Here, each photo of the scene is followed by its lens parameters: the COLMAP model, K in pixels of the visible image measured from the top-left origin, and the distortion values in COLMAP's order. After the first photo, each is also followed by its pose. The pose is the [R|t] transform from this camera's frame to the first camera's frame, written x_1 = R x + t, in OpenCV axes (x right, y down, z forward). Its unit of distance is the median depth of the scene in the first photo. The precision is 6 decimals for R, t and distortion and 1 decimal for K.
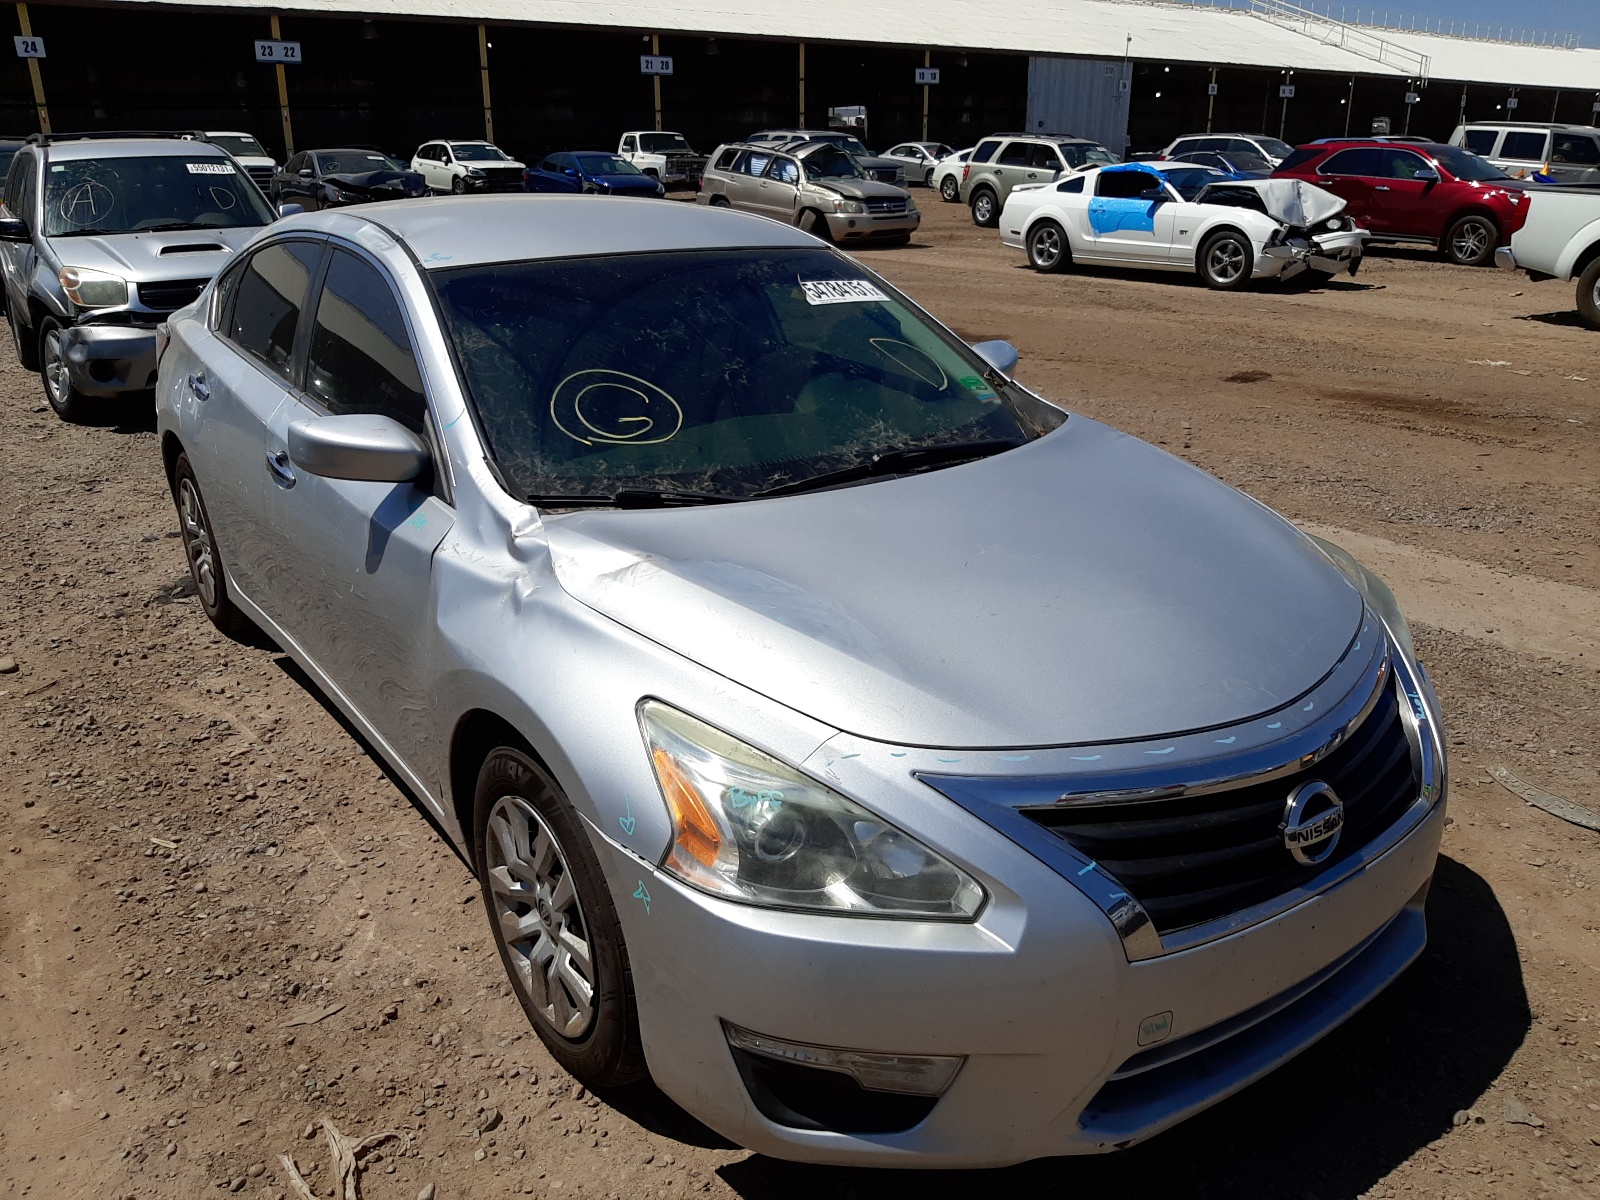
lens RADIAL K [[1288.4, 0, 802.8], [0, 1288.4, 631.7], [0, 0, 1]] dist [0.011735, -0.068077]
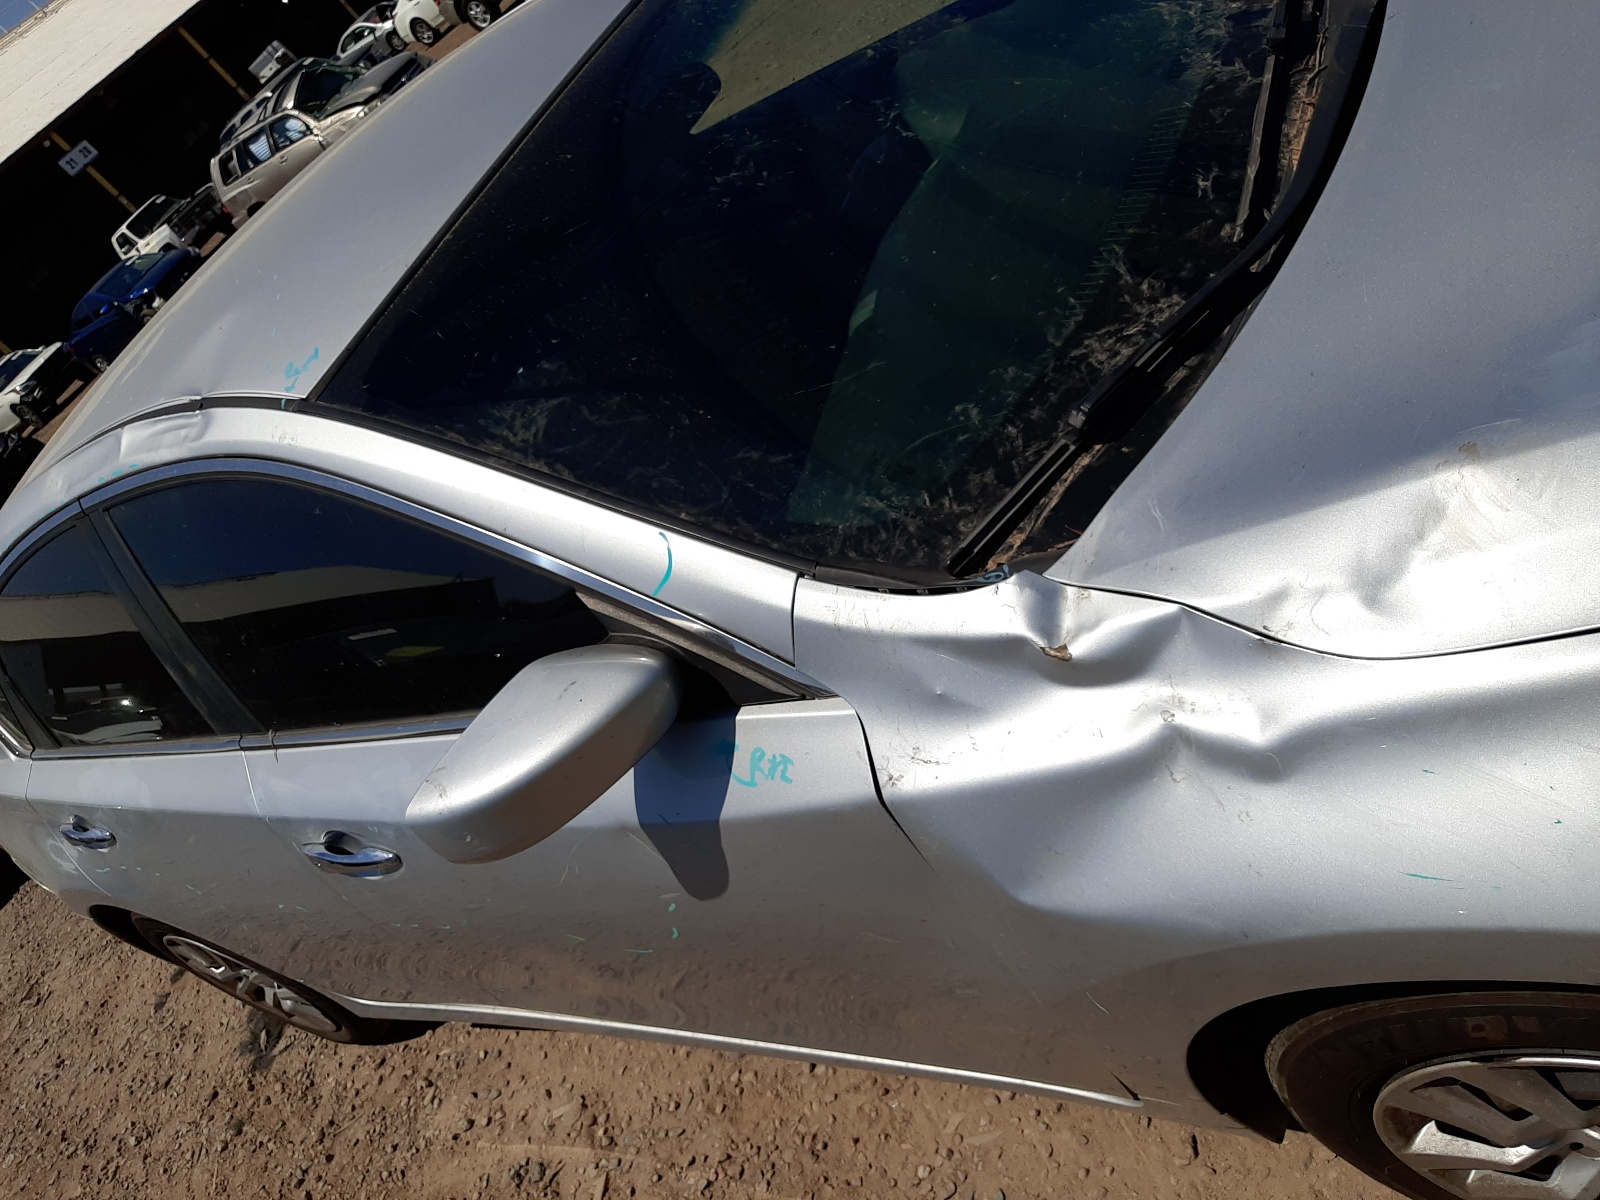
lens RADIAL K [[1288.4, 0, 802.8], [0, 1288.4, 631.7], [0, 0, 1]] dist [0.011735, -0.068077]
pose [[0.710196, -0.703180, 0.034050, -0.137401], [0.689906, 0.704791, 0.165228, -0.097001], [-0.140183, -0.093853, 0.985668, 0.273451]]
